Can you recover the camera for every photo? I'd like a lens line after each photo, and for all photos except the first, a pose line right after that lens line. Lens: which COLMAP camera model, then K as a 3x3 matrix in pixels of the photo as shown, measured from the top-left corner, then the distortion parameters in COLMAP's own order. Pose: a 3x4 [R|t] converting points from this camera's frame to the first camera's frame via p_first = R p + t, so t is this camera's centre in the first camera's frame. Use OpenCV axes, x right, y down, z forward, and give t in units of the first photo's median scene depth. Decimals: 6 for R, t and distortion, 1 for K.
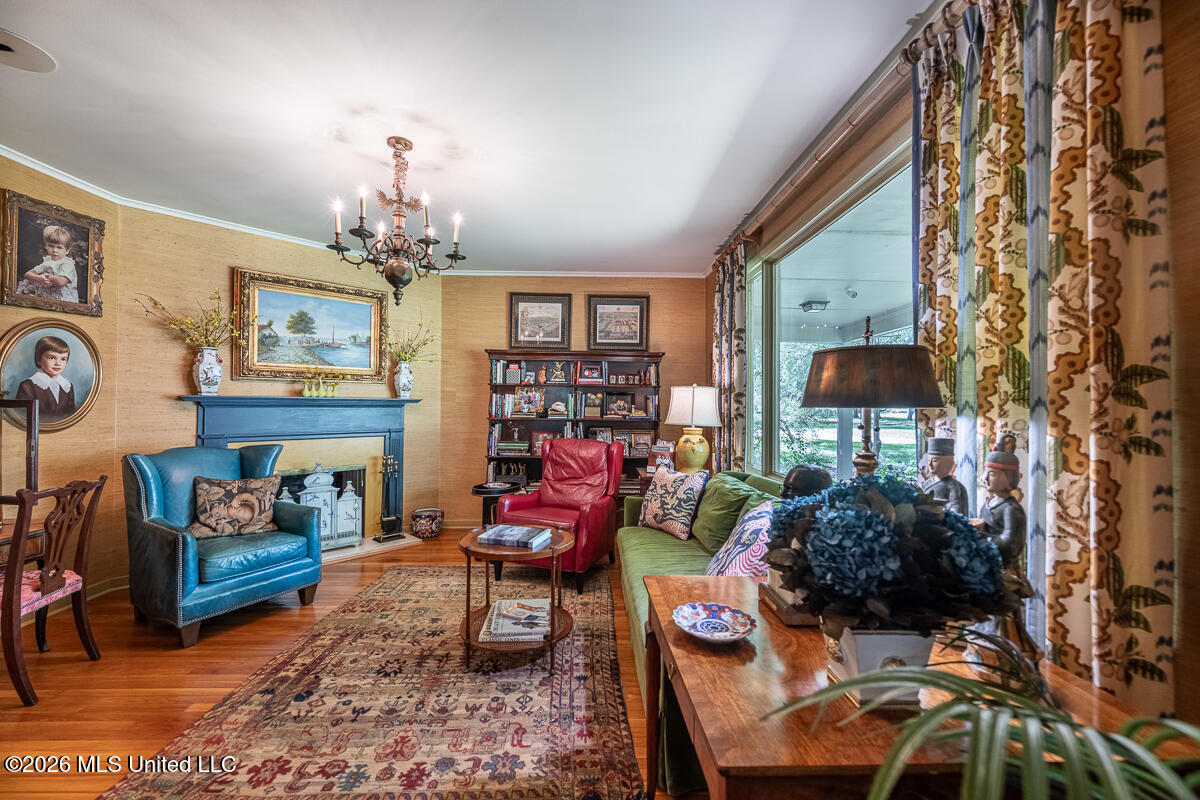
lens RADIAL K [[479.2, 0, 598.3], [0, 479.2, 401.7], [0, 0, 1]] dist [0.004205, -0.000467]
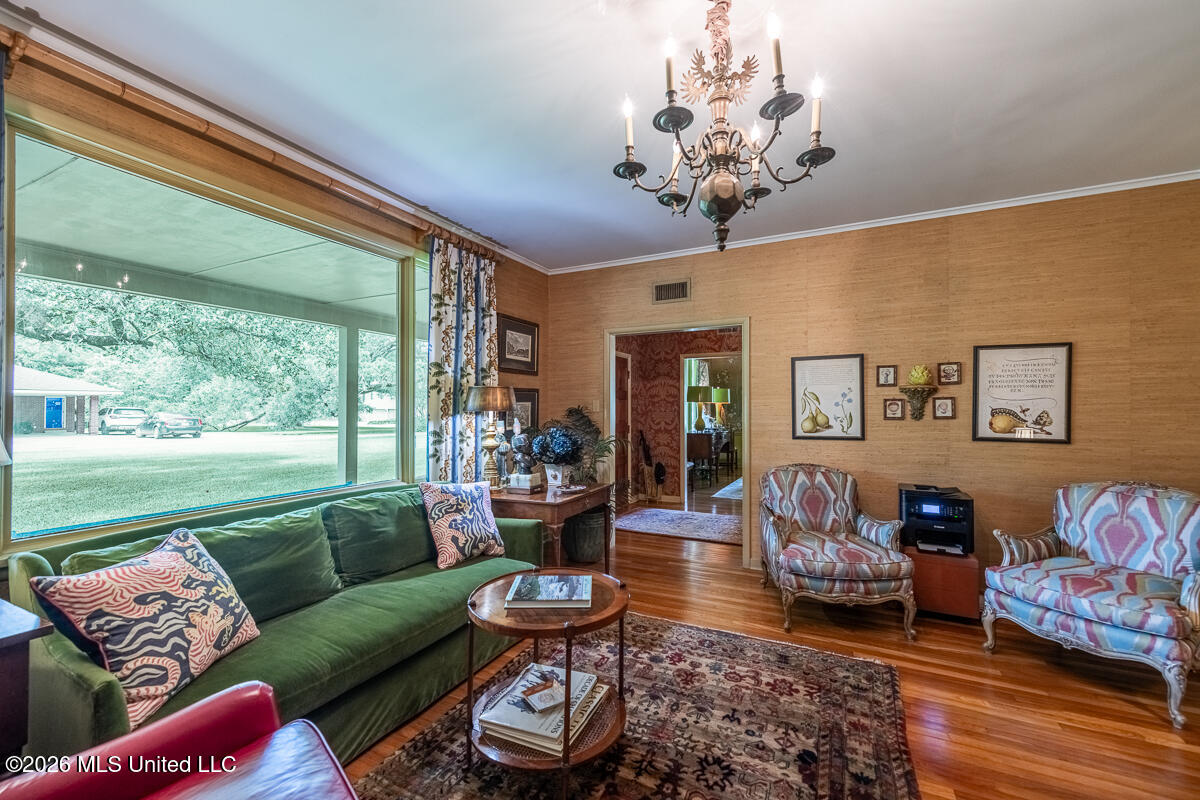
lens RADIAL K [[479.2, 0, 601.8], [0, 479.2, 403.1], [0, 0, 1]] dist [0.004205, -0.000467]
pose [[-0.884709, -0.001413, 0.466142, -0.719211], [-0.007088, 0.999921, -0.010422, 0.005992], [-0.466091, -0.012525, -0.884648, 2.011277]]
